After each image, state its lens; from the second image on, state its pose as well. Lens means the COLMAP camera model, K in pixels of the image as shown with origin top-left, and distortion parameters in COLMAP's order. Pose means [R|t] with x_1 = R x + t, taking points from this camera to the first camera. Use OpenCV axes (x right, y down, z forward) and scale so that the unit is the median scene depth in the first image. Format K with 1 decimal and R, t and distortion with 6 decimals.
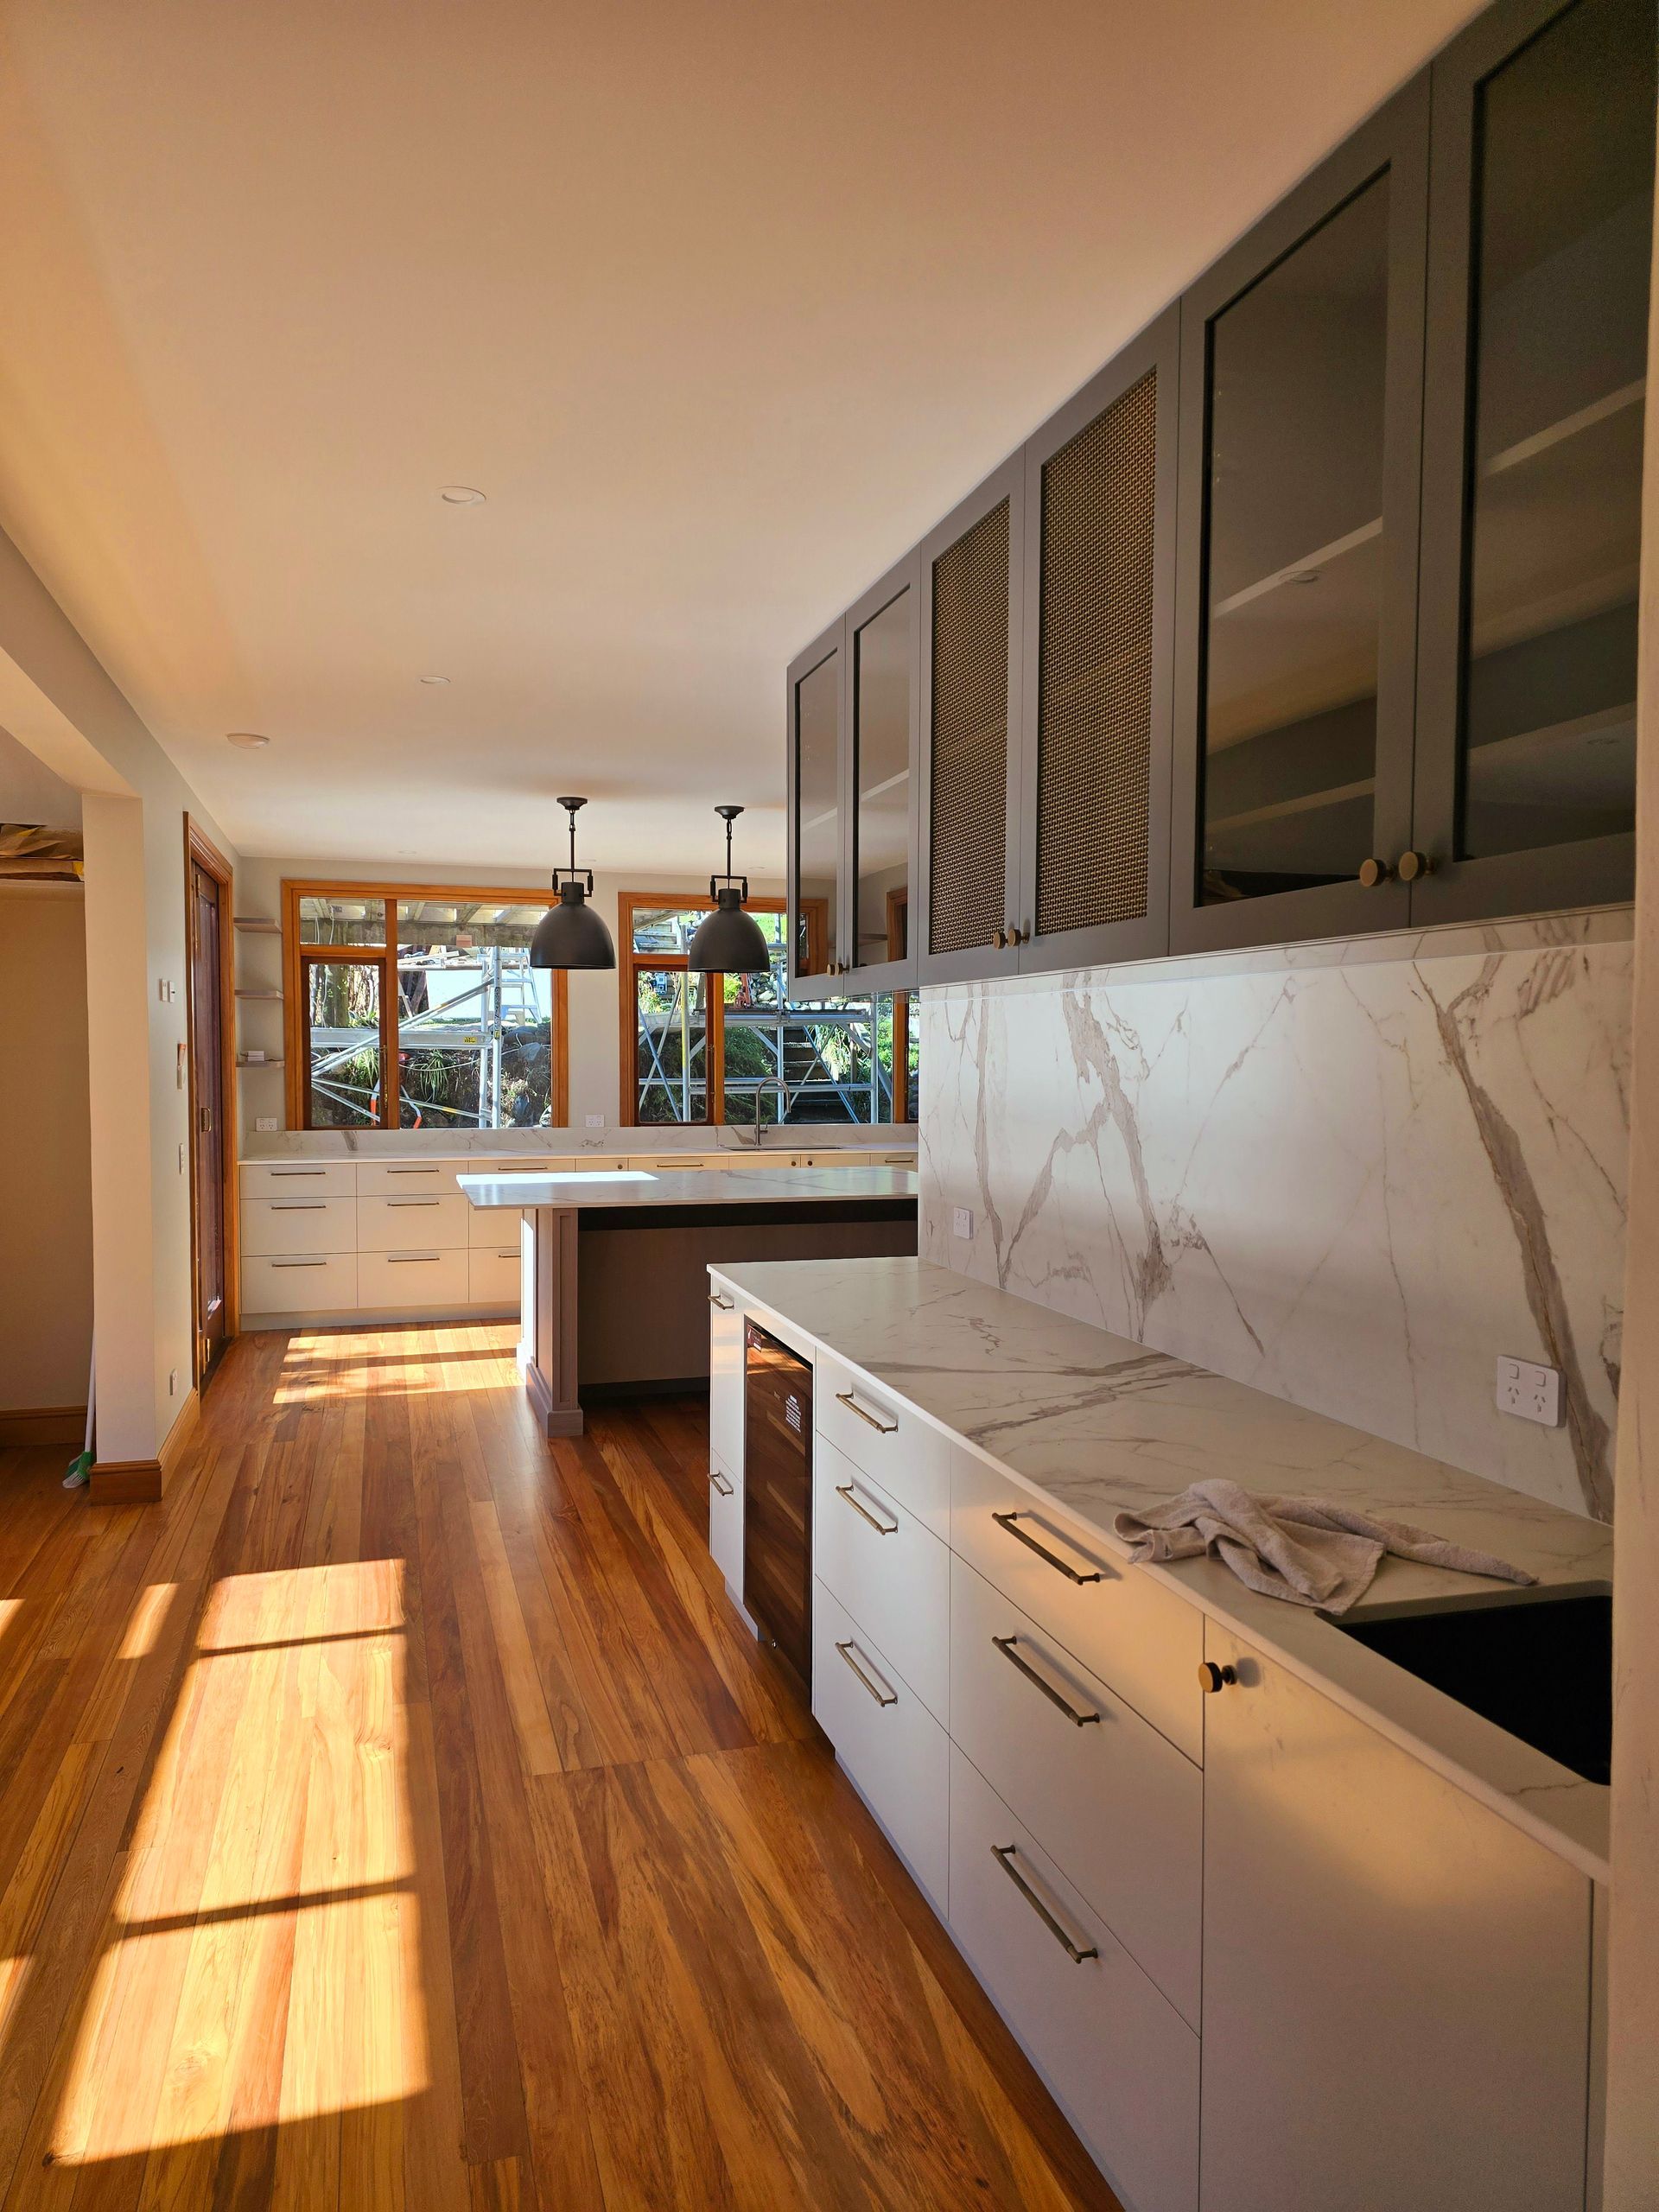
lens RADIAL K [[1449.4, 0, 829.1], [0, 1449.4, 1105.6], [0, 0, 1]] dist [0.002198, 0.000723]
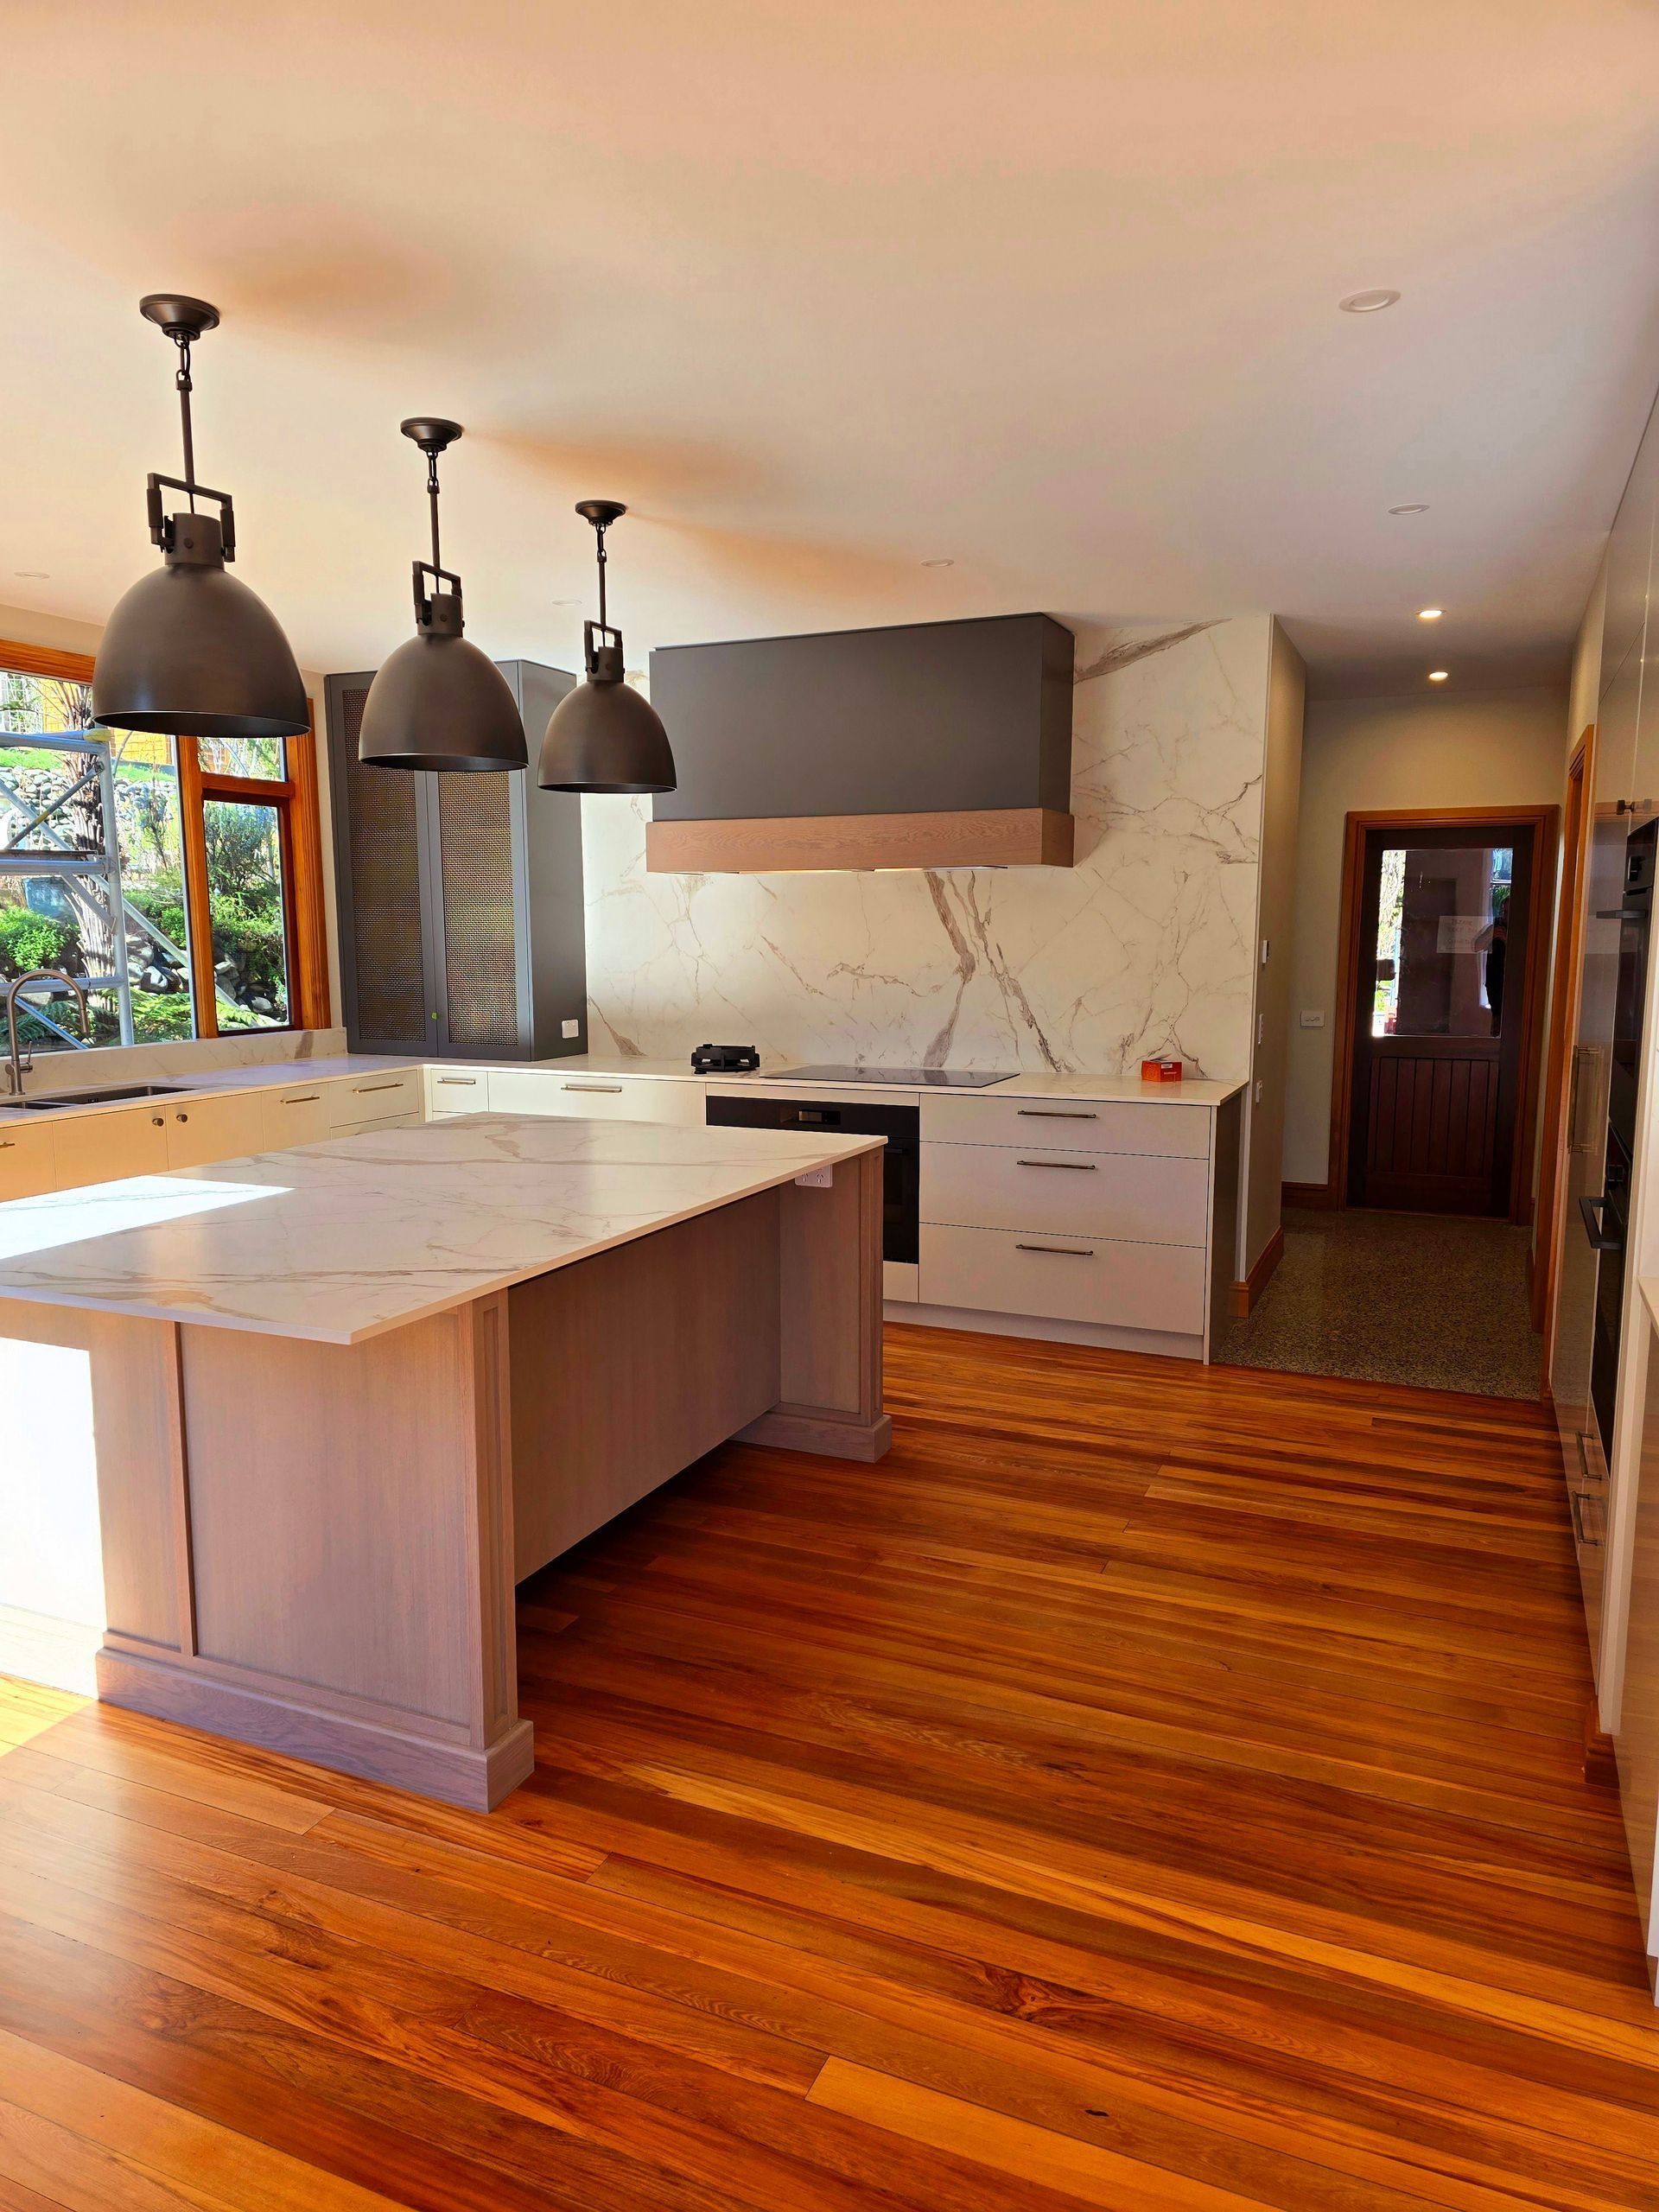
lens RADIAL K [[1449.4, 0, 829.6], [0, 1449.4, 1111.6], [0, 0, 1]] dist [0.002198, 0.000723]
pose [[0.660382, -0.111294, 0.742637, -0.387884], [0.039343, 0.992726, 0.113788, -0.024885], [-0.749899, -0.045926, 0.659956, 0.582861]]
